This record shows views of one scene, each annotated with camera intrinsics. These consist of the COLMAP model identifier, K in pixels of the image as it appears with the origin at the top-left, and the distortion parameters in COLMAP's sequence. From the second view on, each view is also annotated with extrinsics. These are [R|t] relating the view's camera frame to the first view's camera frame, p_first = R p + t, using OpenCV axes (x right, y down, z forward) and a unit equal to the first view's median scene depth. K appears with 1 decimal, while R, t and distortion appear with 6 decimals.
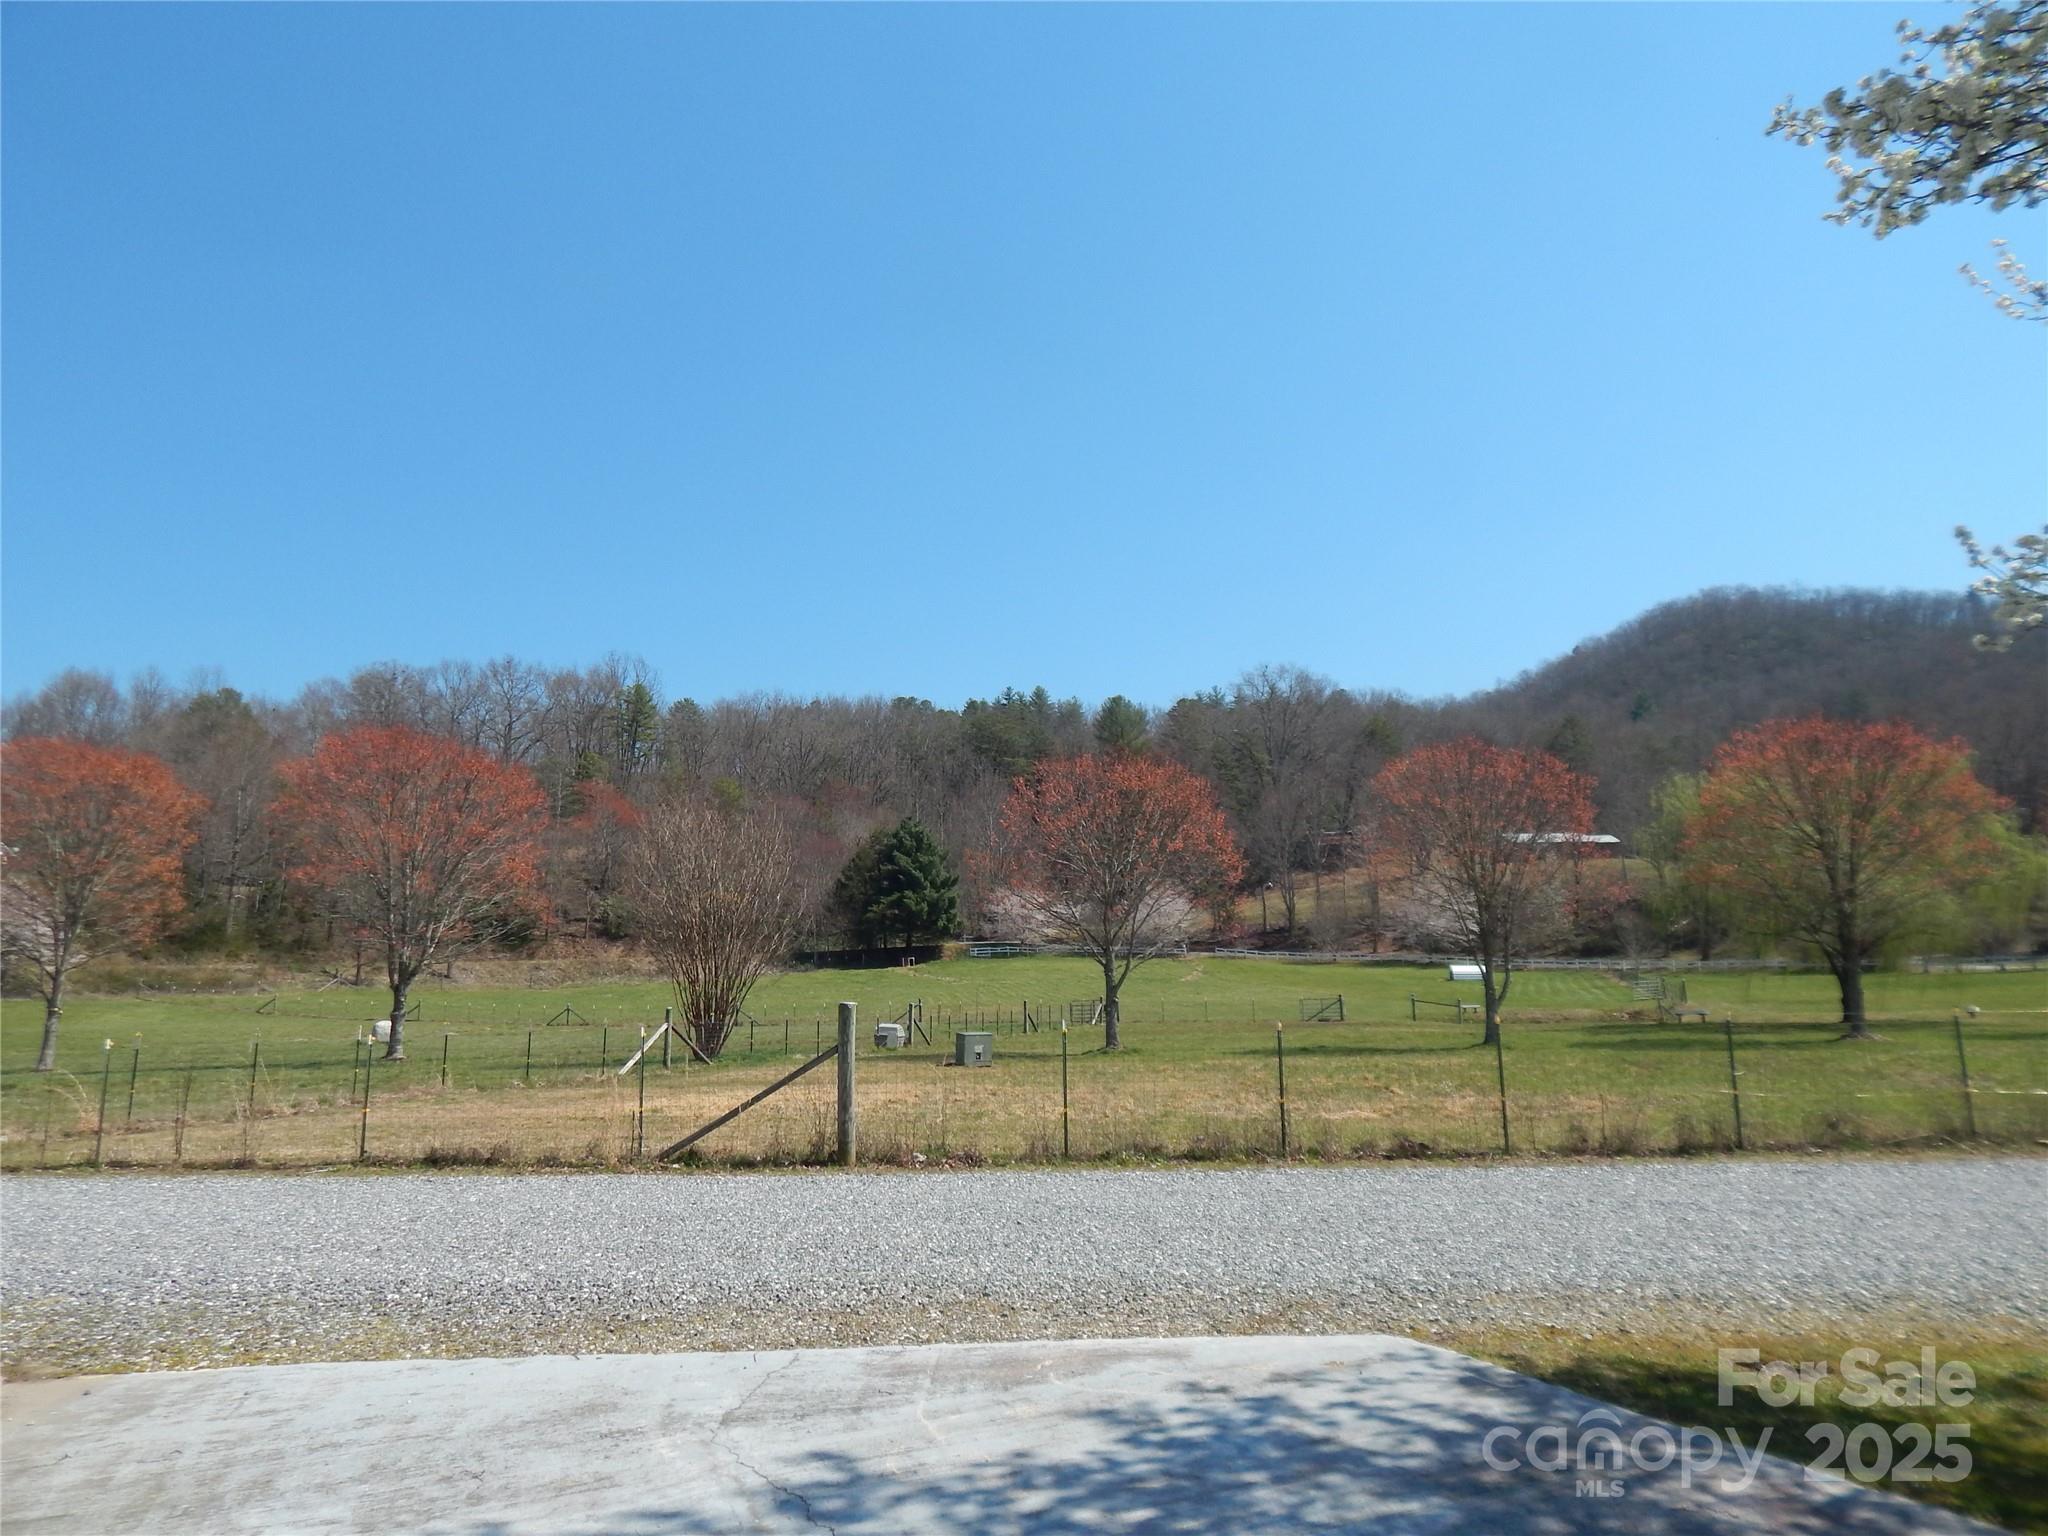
lens RADIAL K [[1345.9, 0, 1026.1], [0, 1345.9, 764.4], [0, 0, 1]] dist [0.005867, -0.010509]
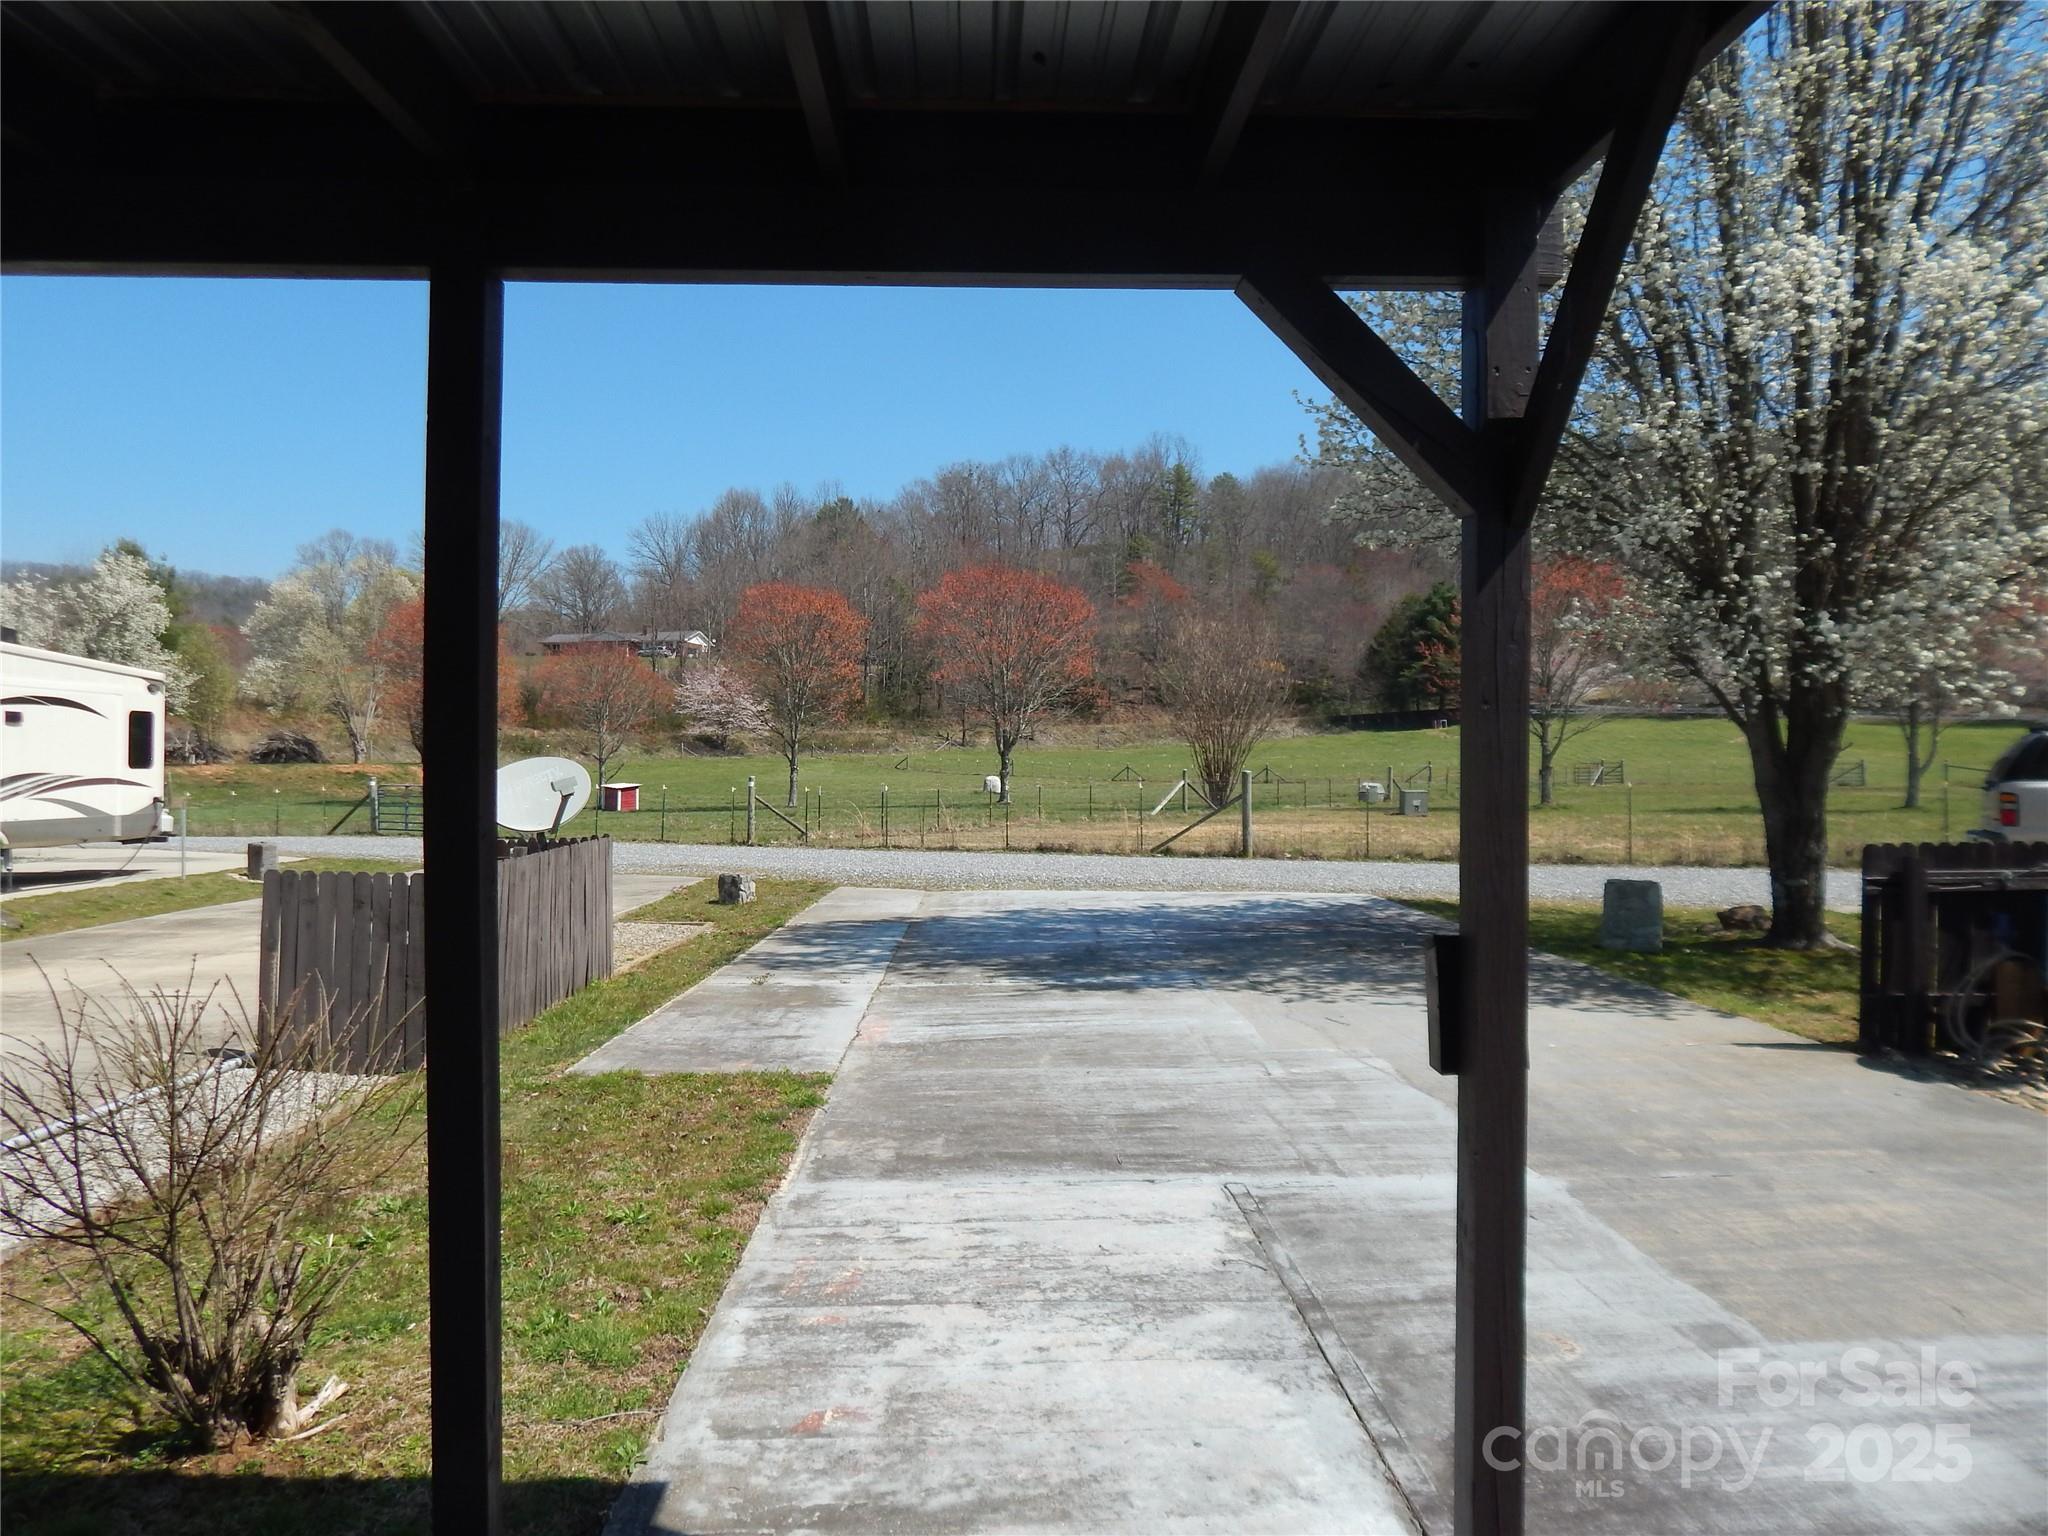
lens RADIAL K [[1536.8, 0, 1043.9], [0, 1536.8, 779.1], [0, 0, 1]] dist [-0.002311, -0.004204]
pose [[0.925129, 0.010633, -0.379504, 0.181093], [0.060930, 0.982492, 0.176058, -0.087492], [0.374731, -0.186000, 0.908284, -0.445268]]
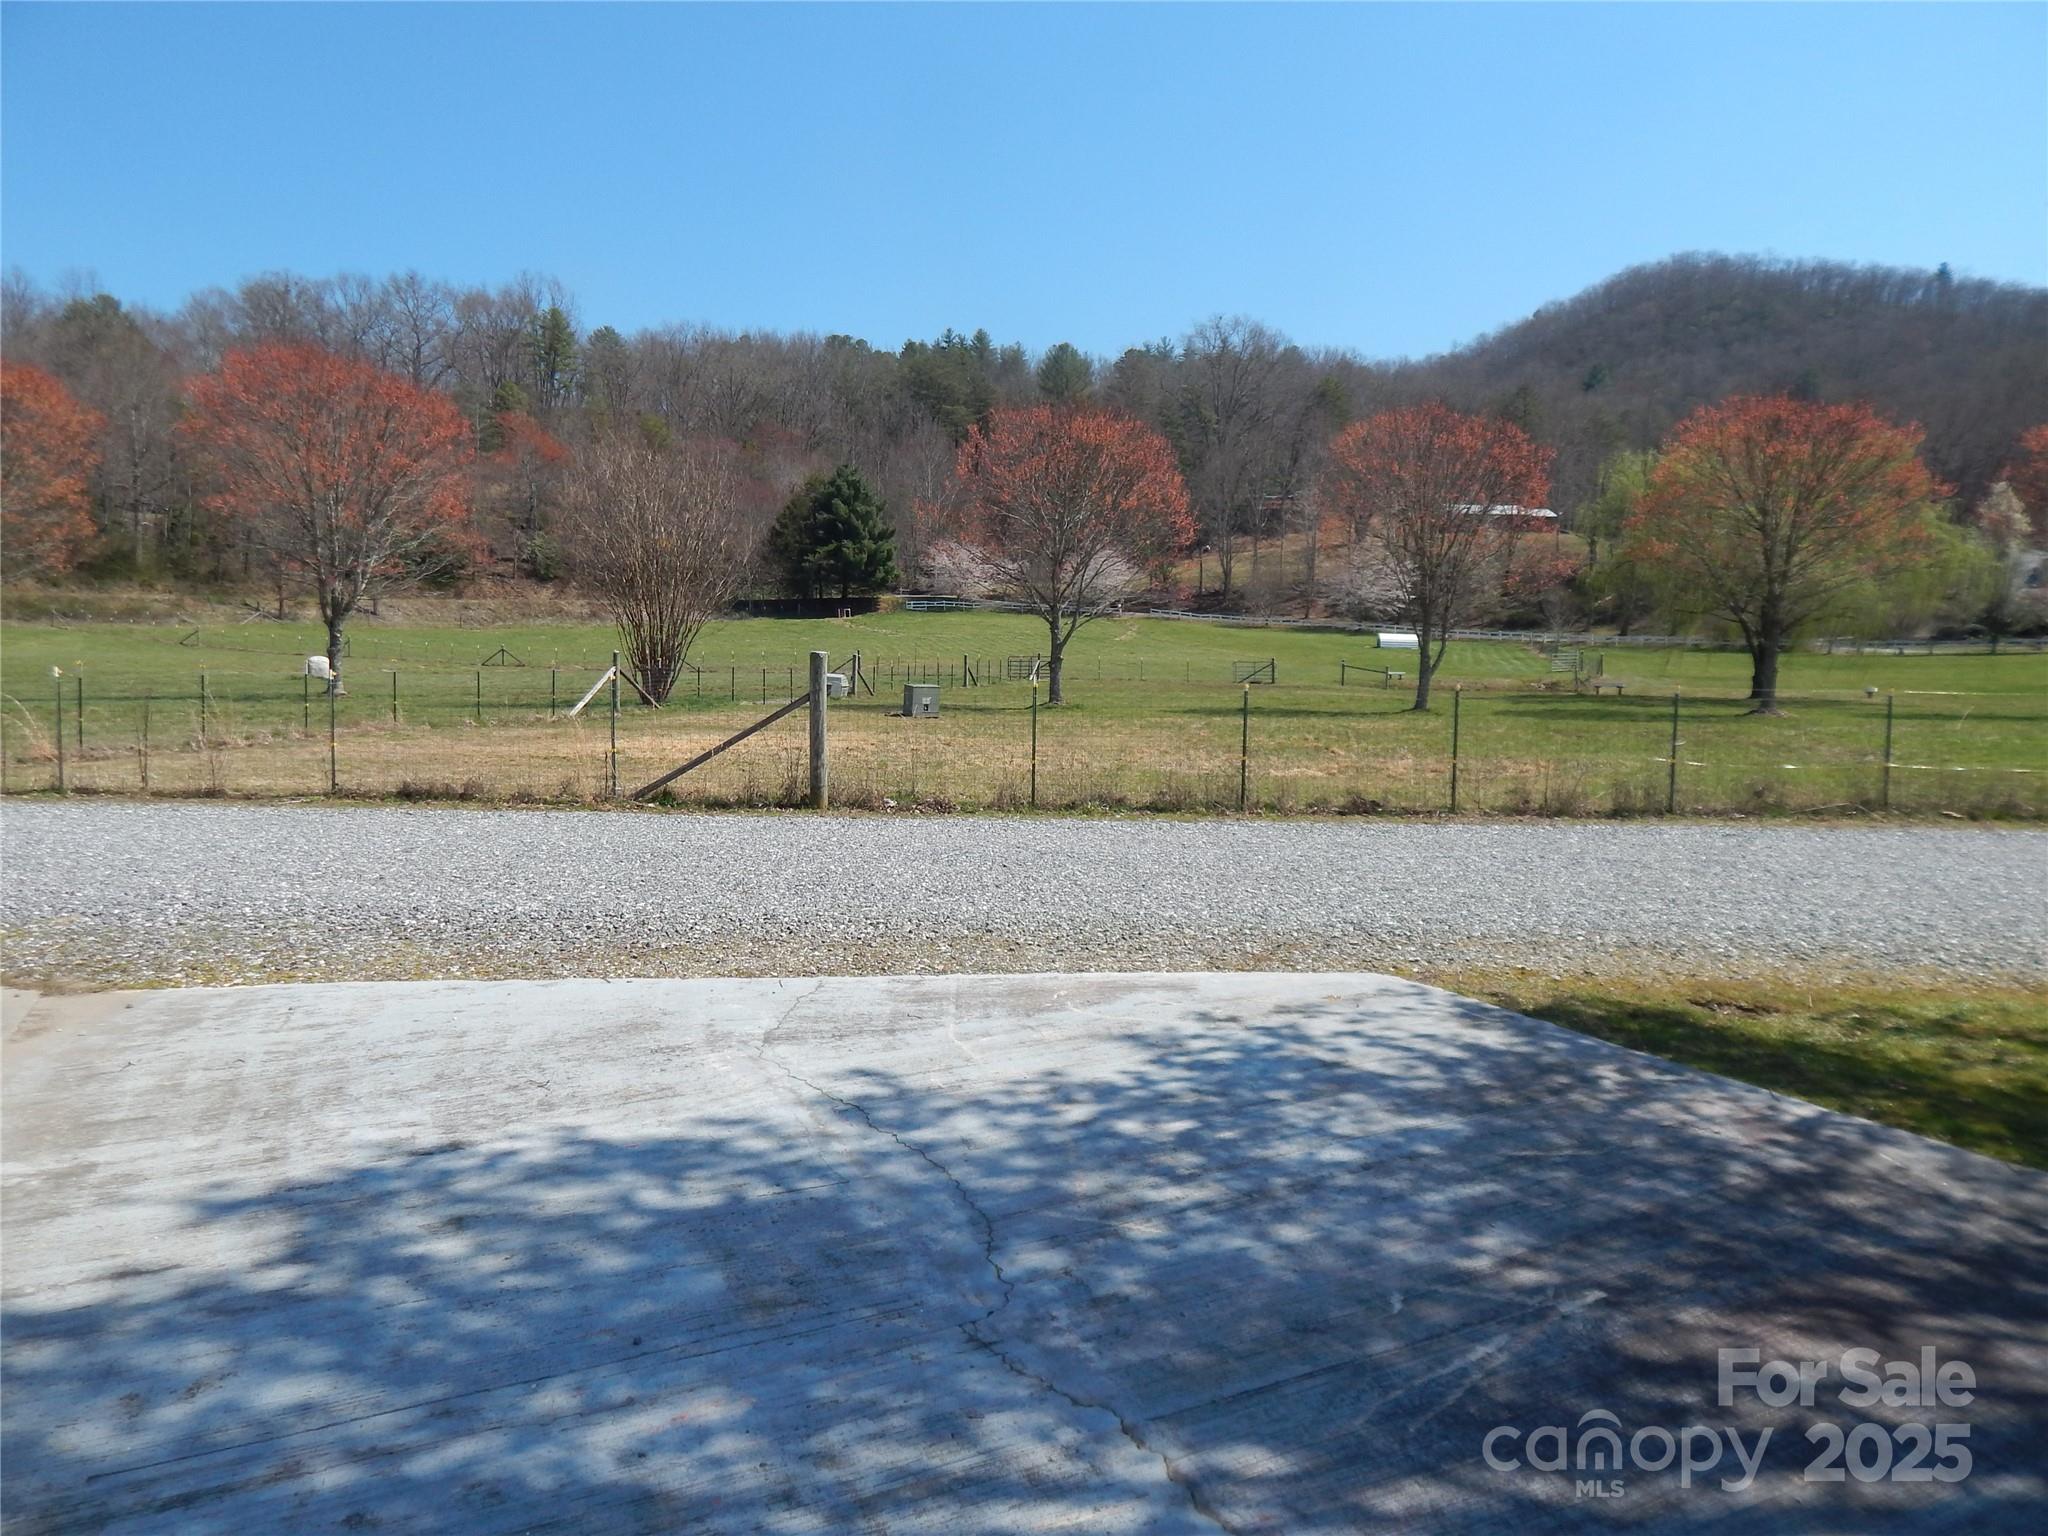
lens RADIAL K [[1344.0, 0, 1026.8], [0, 1344.0, 766.9], [0, 0, 1]] dist [-0.002394, -0.004713]
pose [[0.998061, 0.024707, 0.057129, -0.015317], [-0.038374, 0.966904, 0.252239, 0.001046], [-0.049006, -0.253942, 0.965977, 0.004332]]
